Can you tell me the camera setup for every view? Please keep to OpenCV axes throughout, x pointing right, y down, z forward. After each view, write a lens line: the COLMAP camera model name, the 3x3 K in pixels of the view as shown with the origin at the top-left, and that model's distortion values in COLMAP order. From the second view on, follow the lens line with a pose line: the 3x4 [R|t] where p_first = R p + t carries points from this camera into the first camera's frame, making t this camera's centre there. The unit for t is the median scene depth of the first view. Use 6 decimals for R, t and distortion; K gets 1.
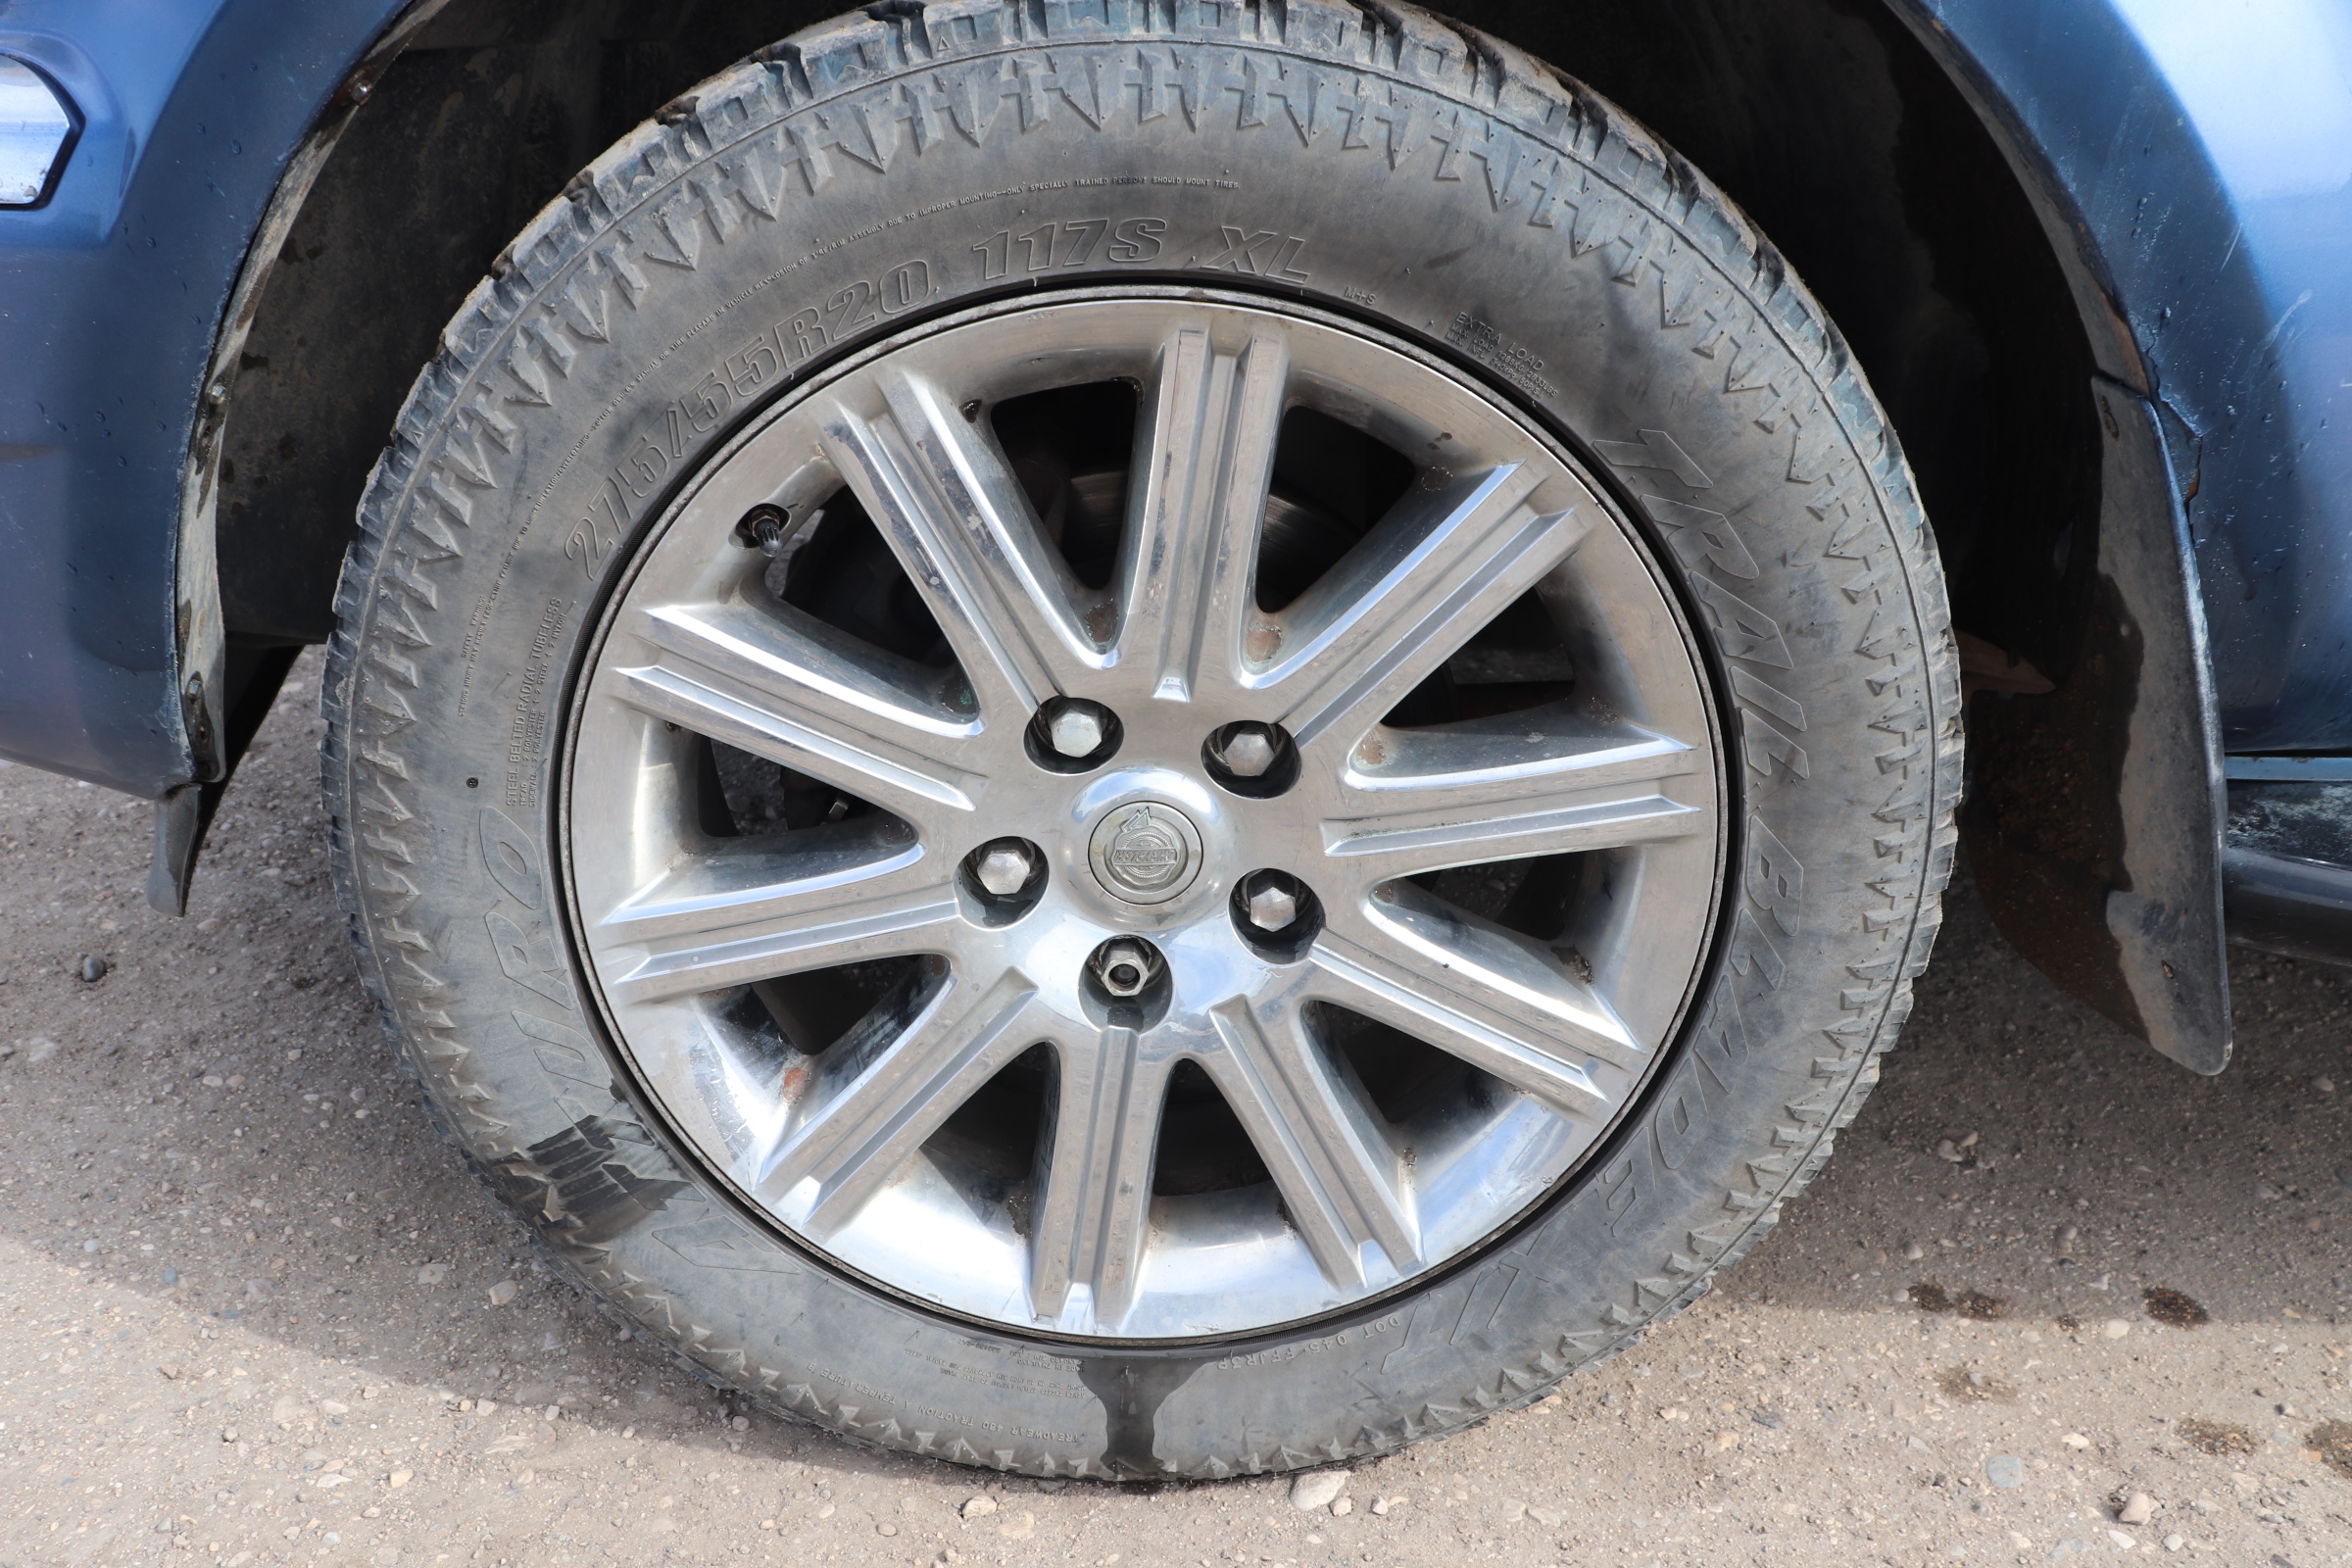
lens RADIAL K [[1936.9, 0, 1178.9], [0, 1936.9, 769.0], [0, 0, 1]] dist [-0.170975, 0.156942]
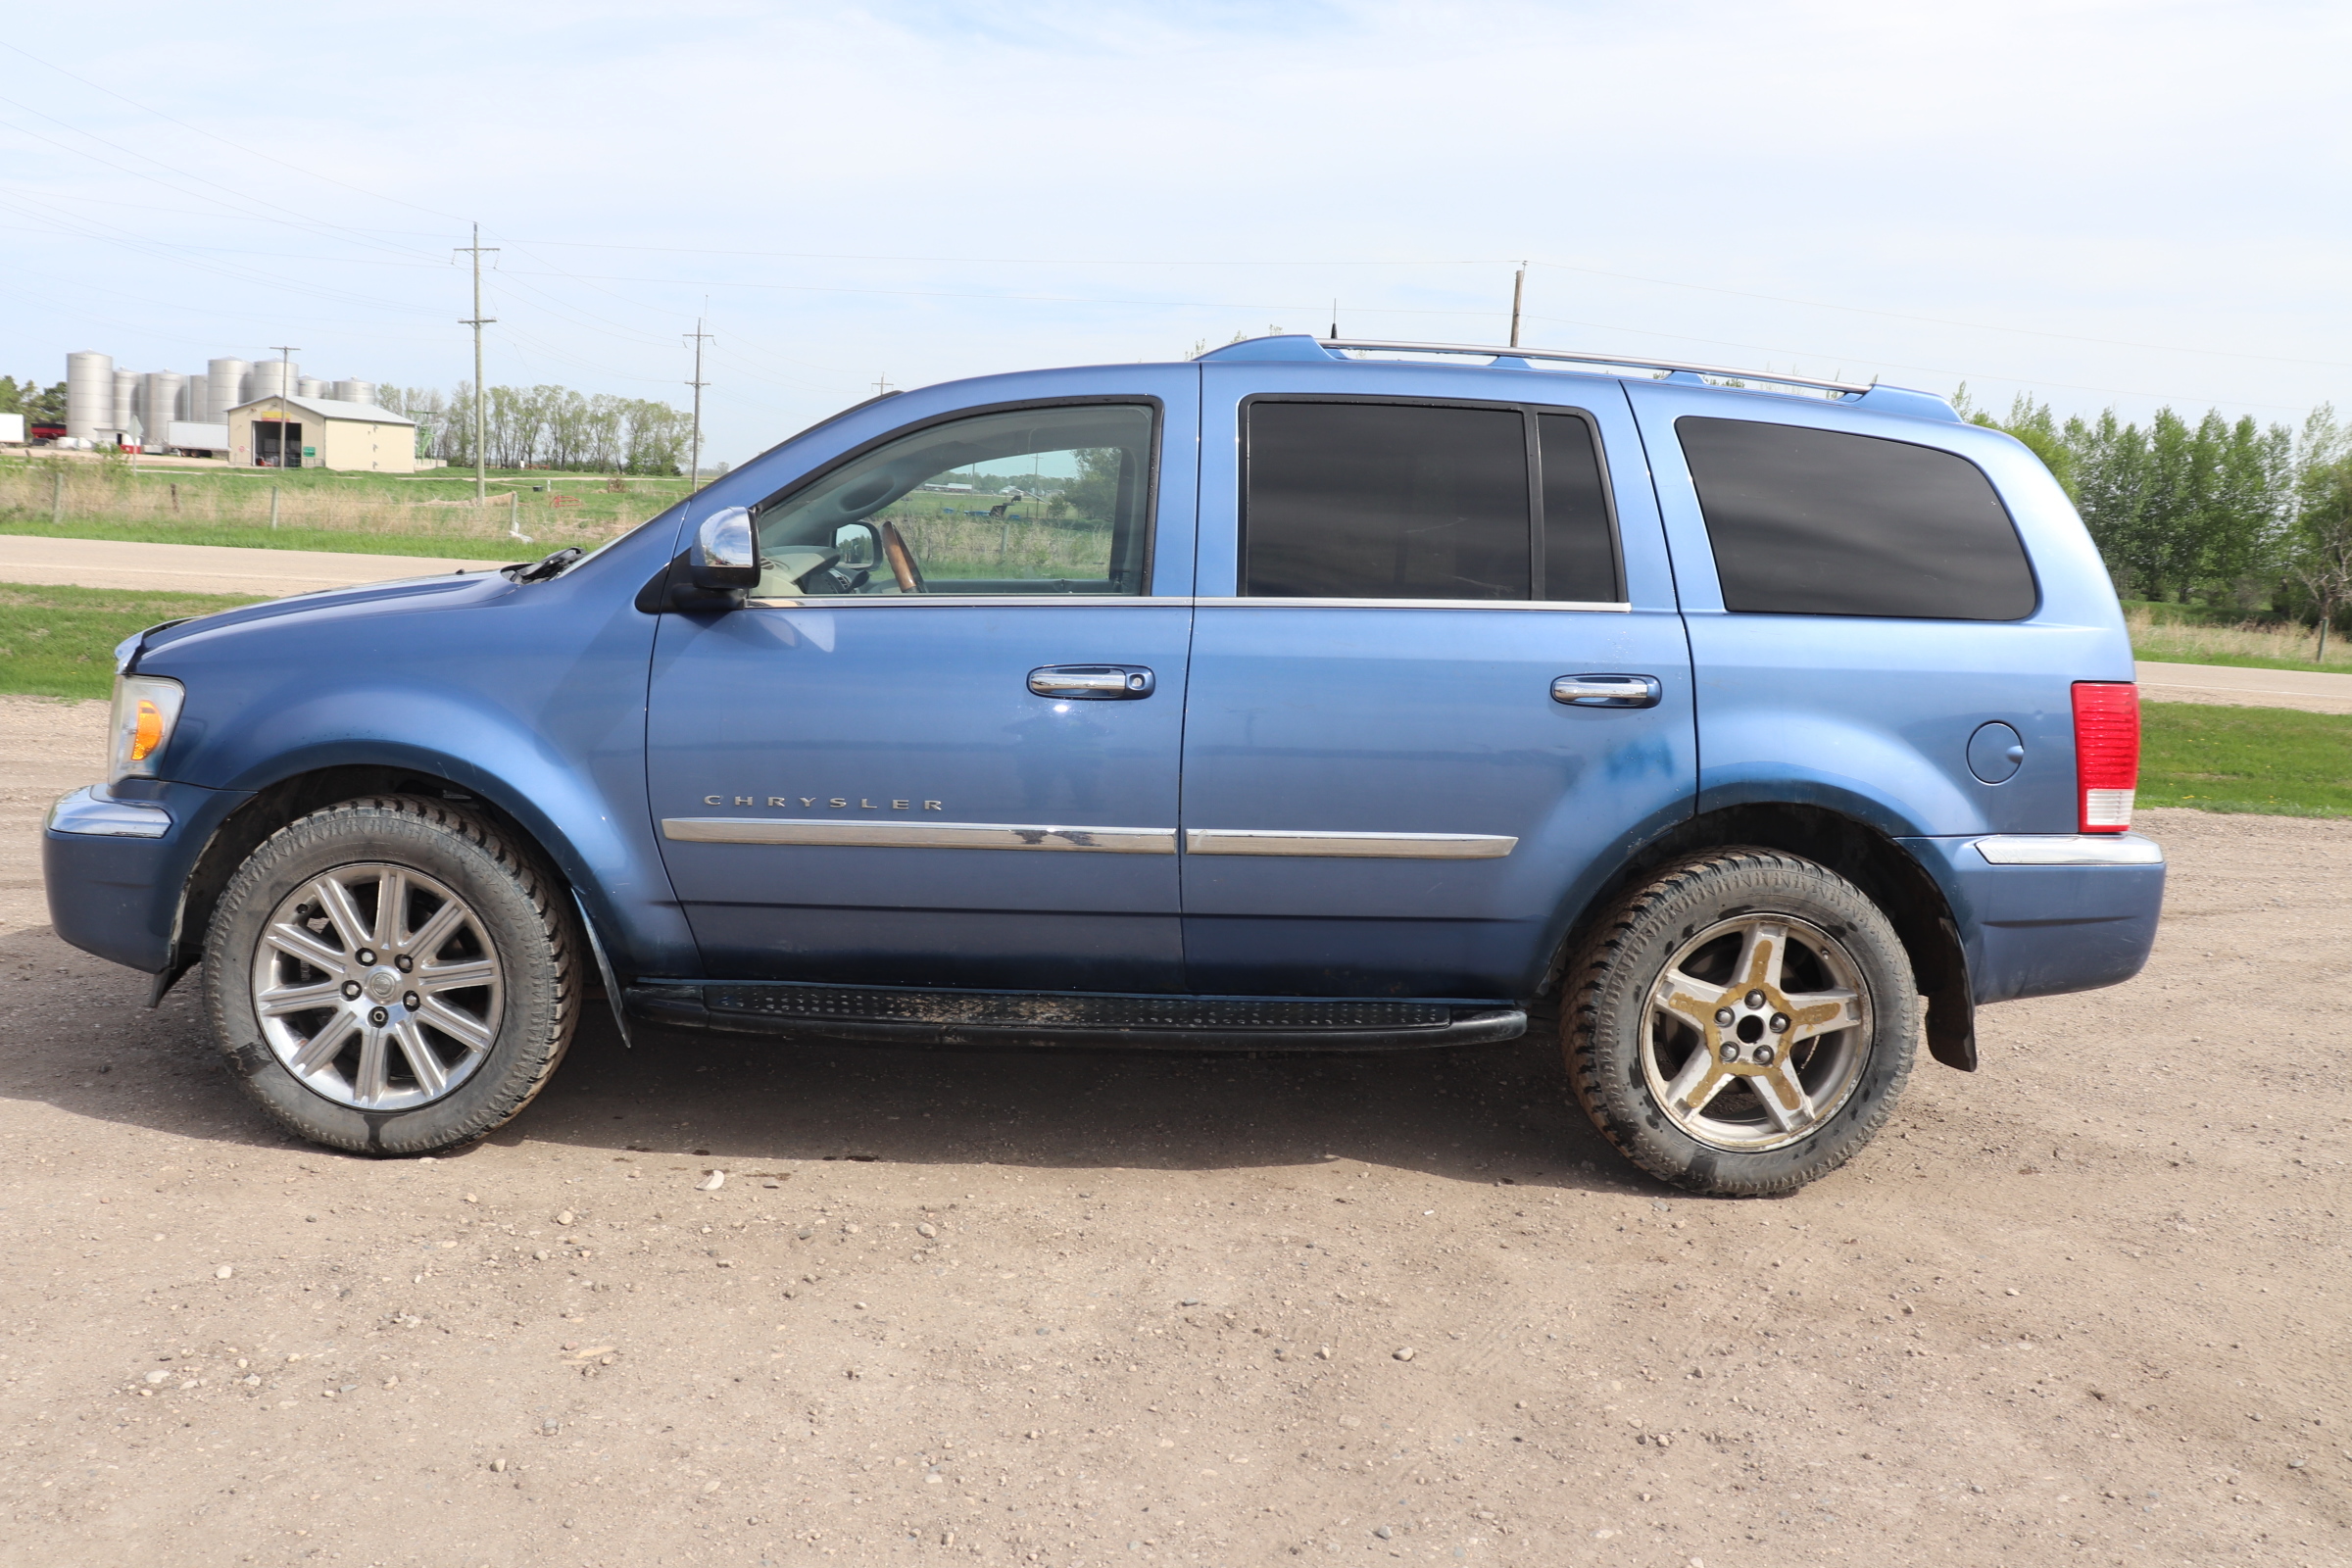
lens RADIAL K [[1936.9, 0, 1178.9], [0, 1936.9, 769.0], [0, 0, 1]] dist [-0.170975, 0.156942]
pose [[0.997912, 0.022359, 0.060591, 1.605633], [-0.003144, 0.953865, -0.300219, 0.901552], [-0.064509, 0.299402, 0.951944, -3.560064]]
